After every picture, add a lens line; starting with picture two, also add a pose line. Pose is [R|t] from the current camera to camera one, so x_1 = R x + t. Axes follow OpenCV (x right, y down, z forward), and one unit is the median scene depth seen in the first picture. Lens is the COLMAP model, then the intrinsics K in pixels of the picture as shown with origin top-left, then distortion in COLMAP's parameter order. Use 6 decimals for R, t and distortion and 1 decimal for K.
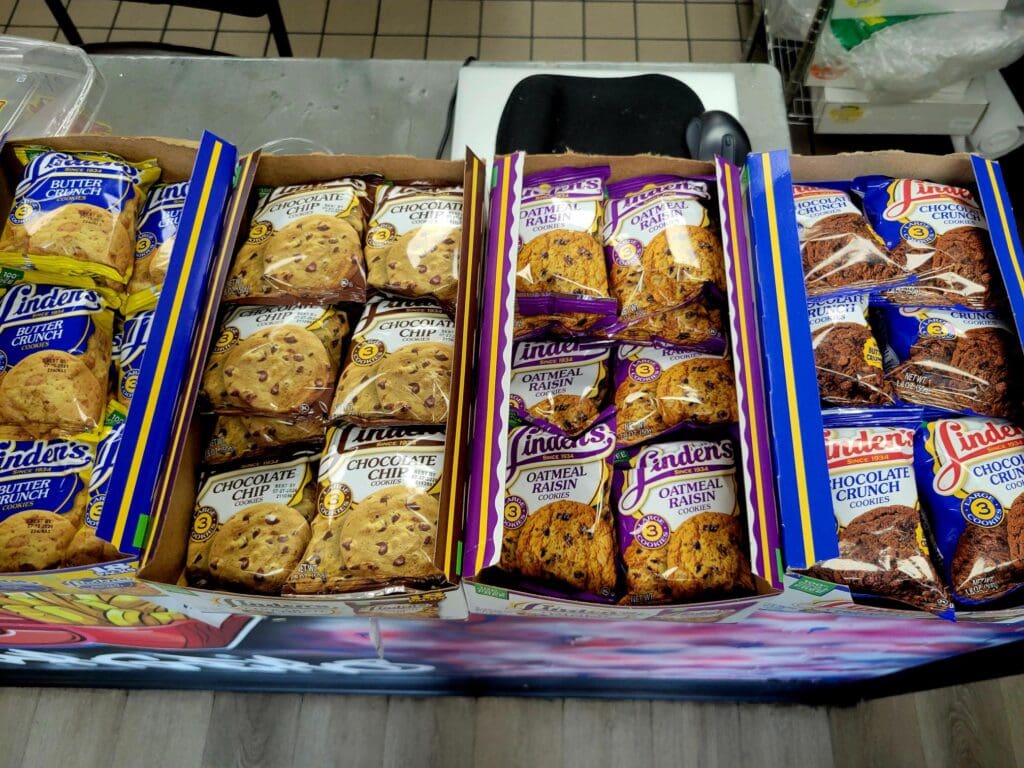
lens RADIAL K [[759.3, 0, 512.0], [0, 759.3, 384.0], [0, 0, 1]] dist [0.010104, 0.001685]
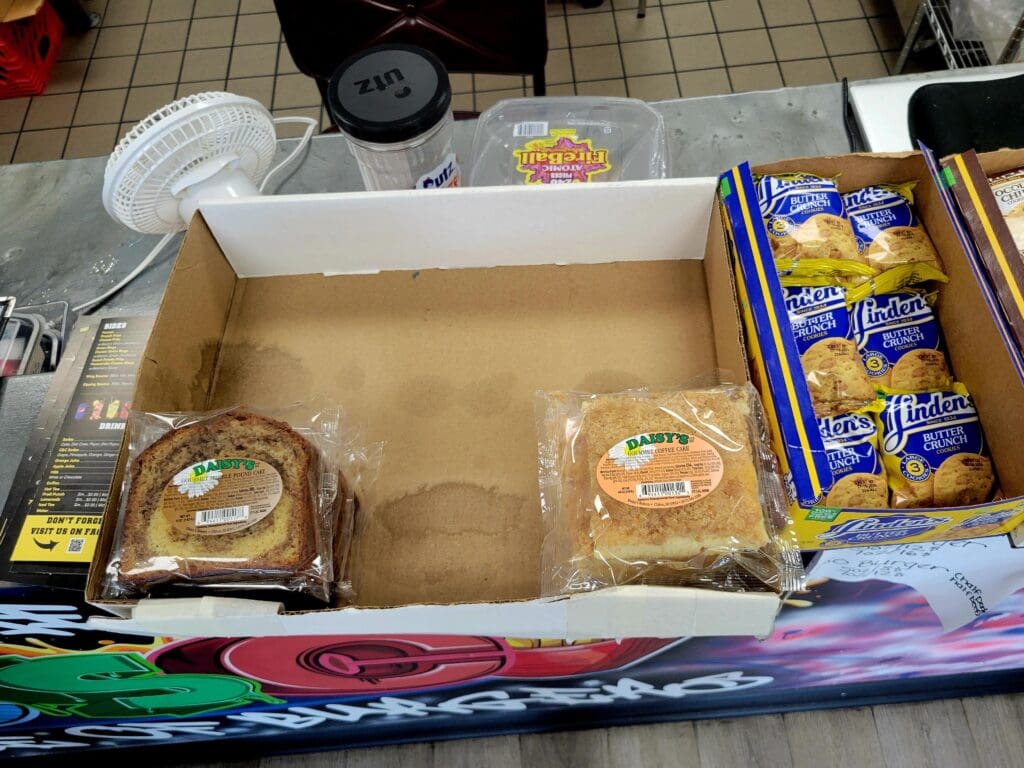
lens RADIAL K [[789.5, 0, 512.0], [0, 789.5, 384.0], [0, 0, 1]] dist [-0.002282, -0.001472]
pose [[0.993583, -0.111939, -0.016225, -1.028550], [0.110577, 0.991476, -0.068904, 0.051871], [0.023800, 0.066668, 0.997491, -0.195496]]
